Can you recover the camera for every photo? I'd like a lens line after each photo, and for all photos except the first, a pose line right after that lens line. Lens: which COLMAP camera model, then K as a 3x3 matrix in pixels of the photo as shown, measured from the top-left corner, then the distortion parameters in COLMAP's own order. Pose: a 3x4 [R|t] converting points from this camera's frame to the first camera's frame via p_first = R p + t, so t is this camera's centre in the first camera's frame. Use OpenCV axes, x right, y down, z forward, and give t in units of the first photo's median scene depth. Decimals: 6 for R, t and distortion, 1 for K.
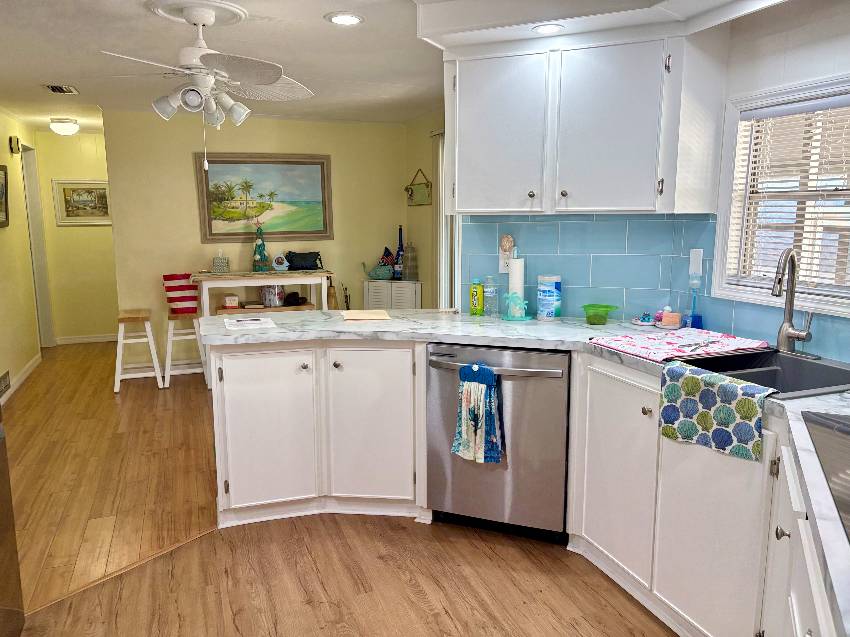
lens RADIAL K [[635.8, 0, 429.7], [0, 635.8, 327.4], [0, 0, 1]] dist [0.048342, -0.023729]
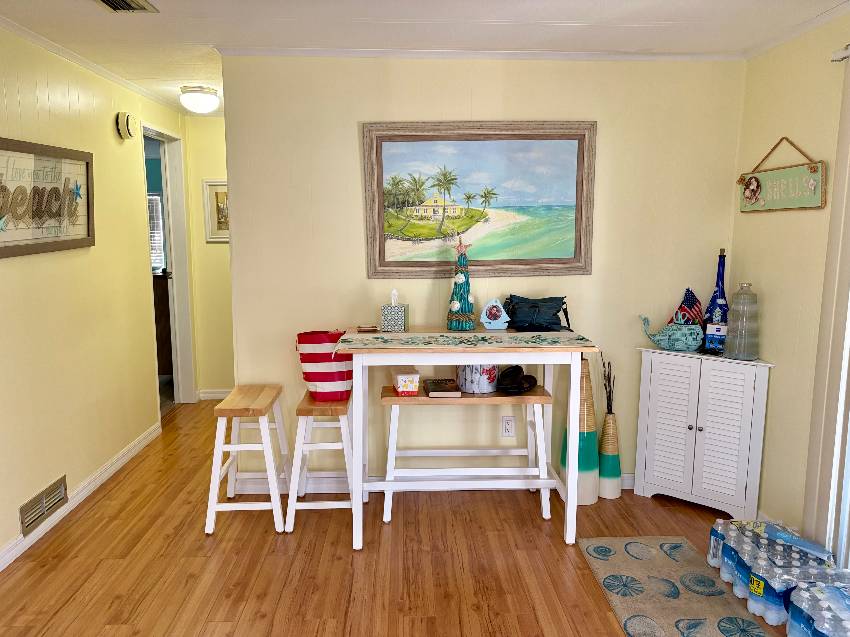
lens RADIAL K [[635.8, 0, 425.4], [0, 635.8, 322.9], [0, 0, 1]] dist [0.048342, -0.023729]
pose [[0.942618, 0.056510, -0.329057, -0.109217], [-0.061679, 0.998082, -0.005284, -0.089907], [0.328127, 0.025277, 0.944295, 0.460426]]
